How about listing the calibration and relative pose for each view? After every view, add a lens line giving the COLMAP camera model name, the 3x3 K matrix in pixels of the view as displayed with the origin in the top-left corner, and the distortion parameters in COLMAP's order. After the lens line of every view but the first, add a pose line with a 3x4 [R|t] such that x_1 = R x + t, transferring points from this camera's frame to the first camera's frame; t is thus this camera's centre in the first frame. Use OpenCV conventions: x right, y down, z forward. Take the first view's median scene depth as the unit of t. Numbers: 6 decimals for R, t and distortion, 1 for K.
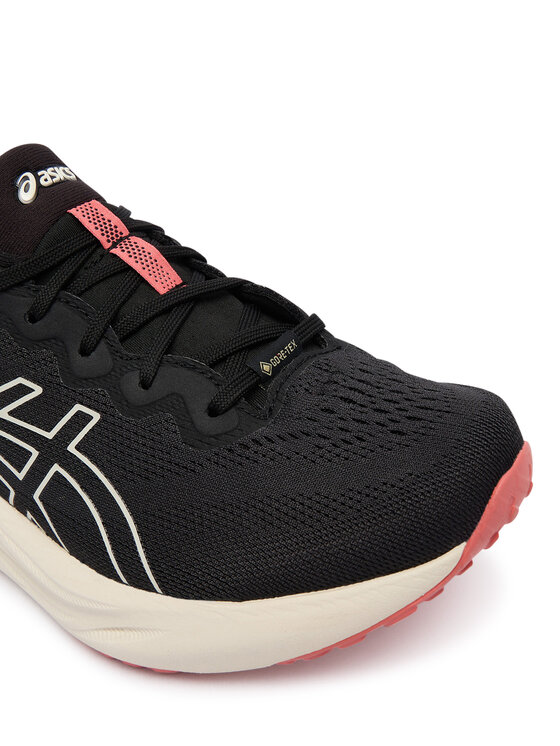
lens RADIAL K [[949.3, 0, 281.8], [0, 949.3, 372.8], [0, 0, 1]] dist [-0.137231, 0.000000]
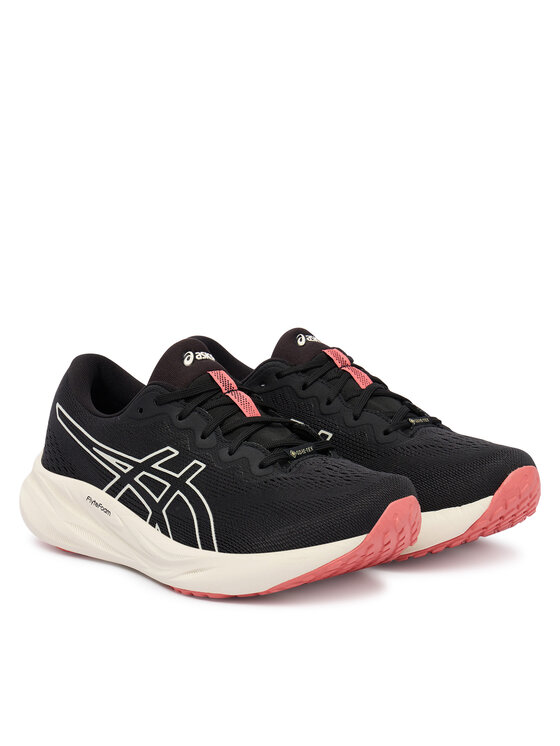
lens RADIAL K [[2000.2, 0, 279.8], [0, 2000.2, 372.3], [0, 0, 1]] dist [0.111855, 0.000000]
pose [[0.974172, 0.097031, -0.203895, 0.767460], [-0.164622, 0.923238, -0.347177, 1.254261], [0.154557, 0.371776, 0.915366, -2.783330]]
